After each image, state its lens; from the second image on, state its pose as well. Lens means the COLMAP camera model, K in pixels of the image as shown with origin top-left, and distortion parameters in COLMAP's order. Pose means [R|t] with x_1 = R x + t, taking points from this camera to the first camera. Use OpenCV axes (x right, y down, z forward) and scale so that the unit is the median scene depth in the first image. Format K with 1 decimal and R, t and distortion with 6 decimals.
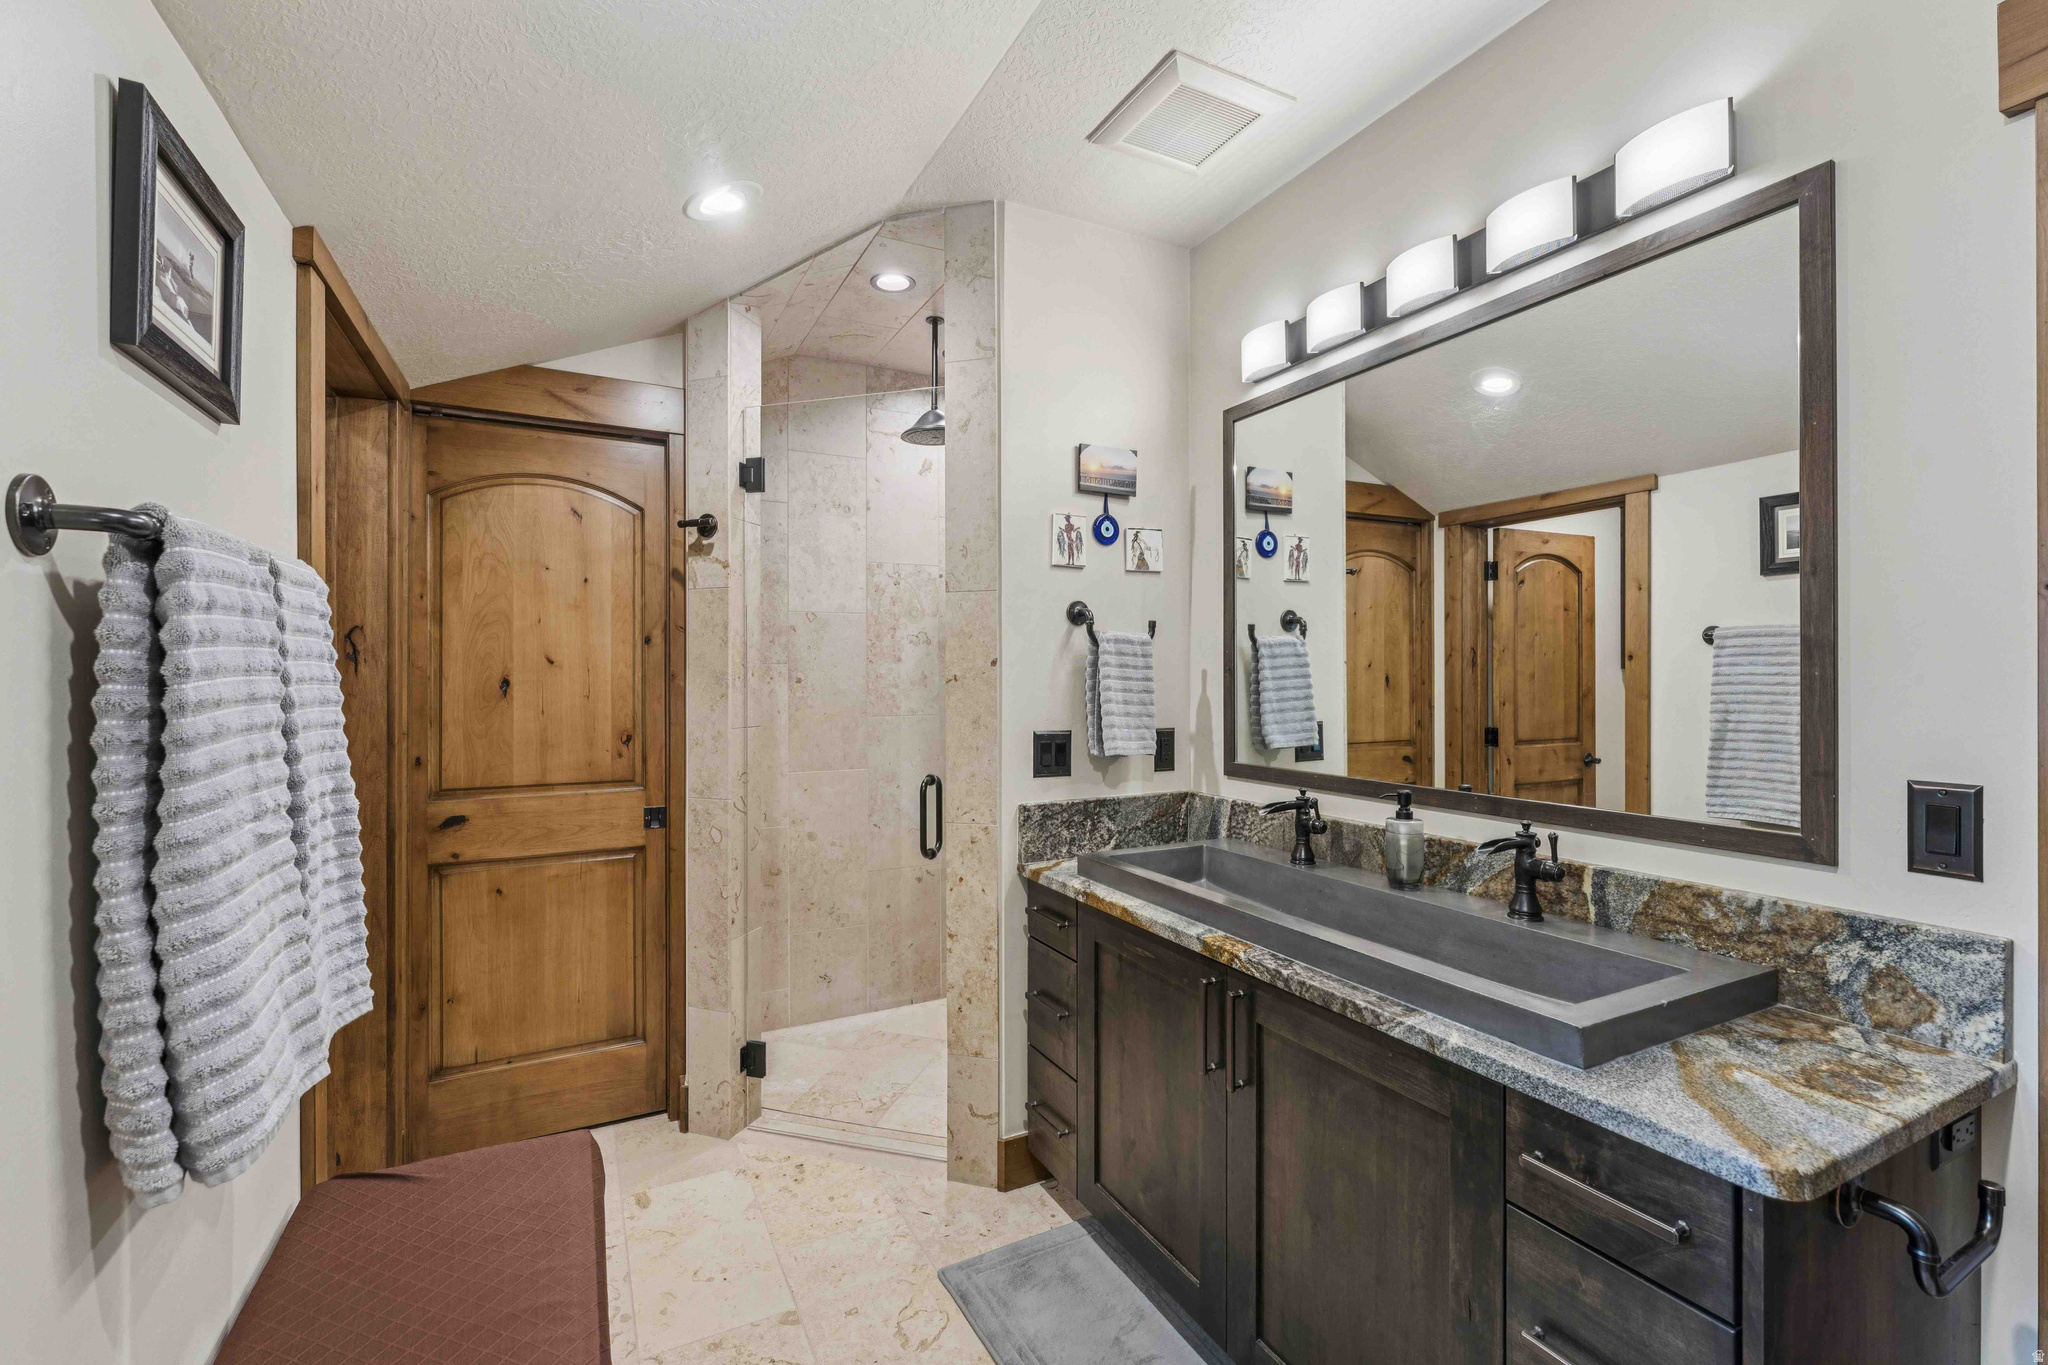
lens RADIAL K [[882.3, 0, 1019.8], [0, 882.3, 678.2], [0, 0, 1]] dist [-0.005081, 0.000638]
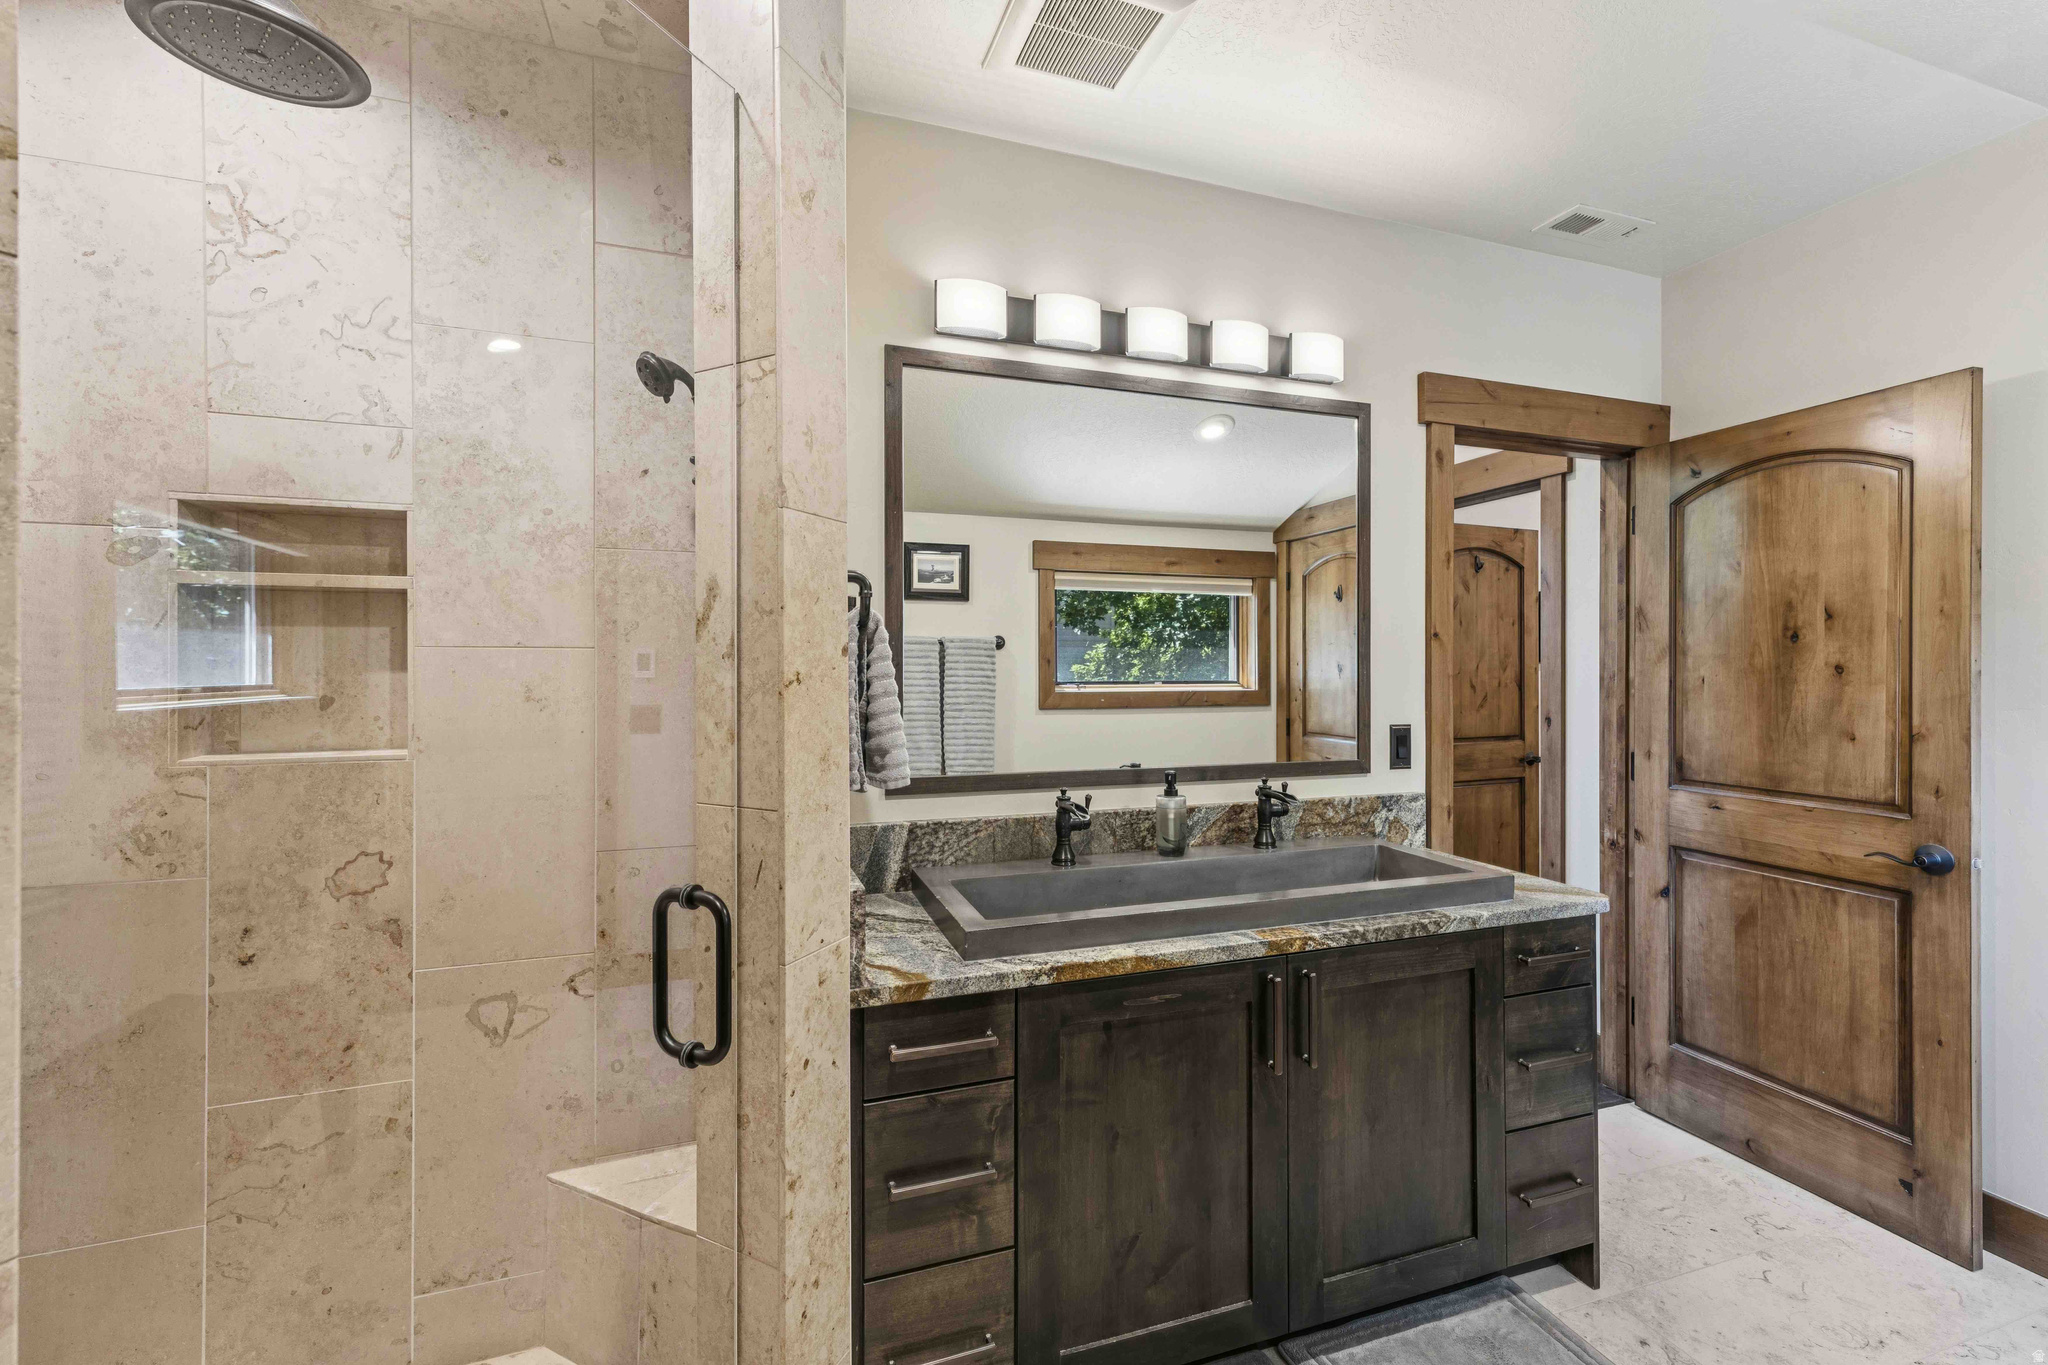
lens RADIAL K [[842.3, 0, 1019.3], [0, 842.3, 678.7], [0, 0, 1]] dist [0.003018, 0.000177]
pose [[0.145728, -0.007549, 0.989296, -0.596524], [0.000613, 0.999971, 0.007541, -0.003929], [-0.989324, -0.000492, 0.145729, 0.886011]]
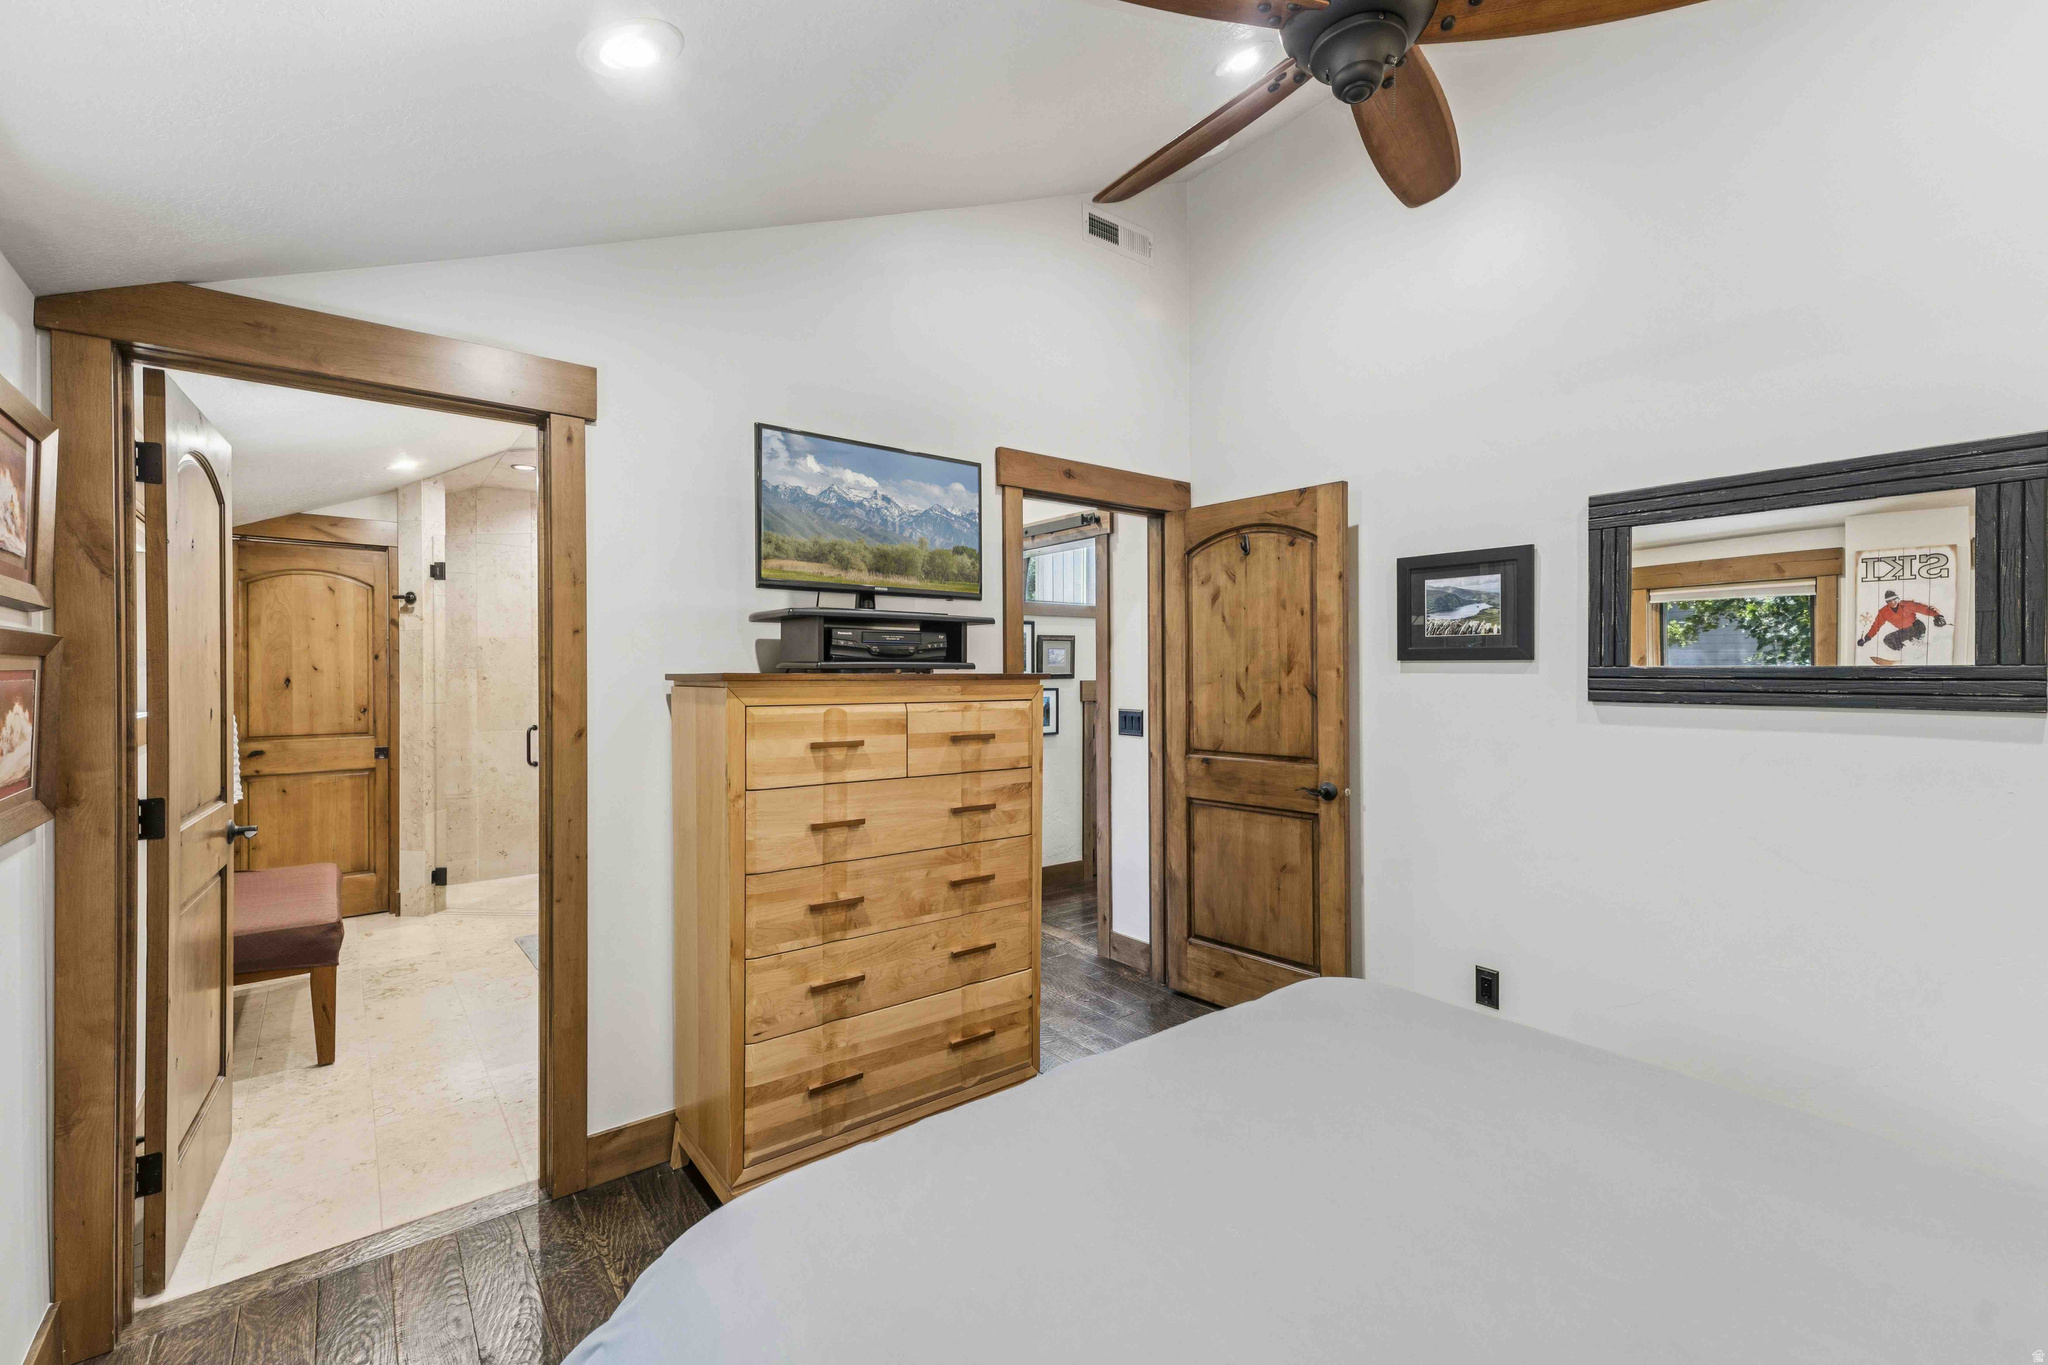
lens RADIAL K [[882.3, 0, 1076.3], [0, 882.3, 674.3], [0, 0, 1]] dist [-0.005081, 0.000638]
pose [[0.974606, -0.002424, 0.223913, 0.627994], [0.001859, 0.999995, 0.002733, -0.009792], [-0.223918, -0.002247, 0.974605, -1.189189]]
